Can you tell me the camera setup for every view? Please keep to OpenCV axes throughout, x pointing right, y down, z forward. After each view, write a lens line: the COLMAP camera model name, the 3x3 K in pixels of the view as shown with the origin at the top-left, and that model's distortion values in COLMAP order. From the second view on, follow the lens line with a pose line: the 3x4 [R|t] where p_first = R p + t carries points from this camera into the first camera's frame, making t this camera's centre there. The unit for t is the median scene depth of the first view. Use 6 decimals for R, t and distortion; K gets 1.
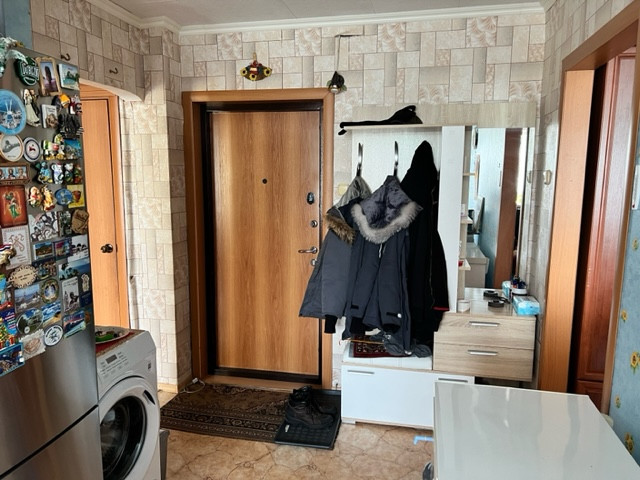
lens RADIAL K [[480.0, 0, 320.1], [0, 480.0, 239.9], [0, 0, 1]] dist [0.035314, -0.002046]
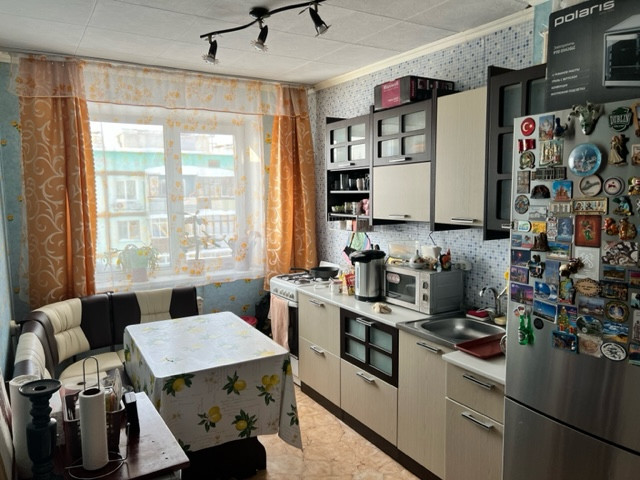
lens RADIAL K [[480.0, 0, 321.9], [0, 480.0, 240.4], [0, 0, 1]] dist [0.035314, -0.002046]
pose [[-0.717045, 0.077777, -0.692674, 0.712614], [-0.090583, 0.974930, 0.203240, -0.226958], [0.691116, 0.208476, -0.692023, 1.317521]]
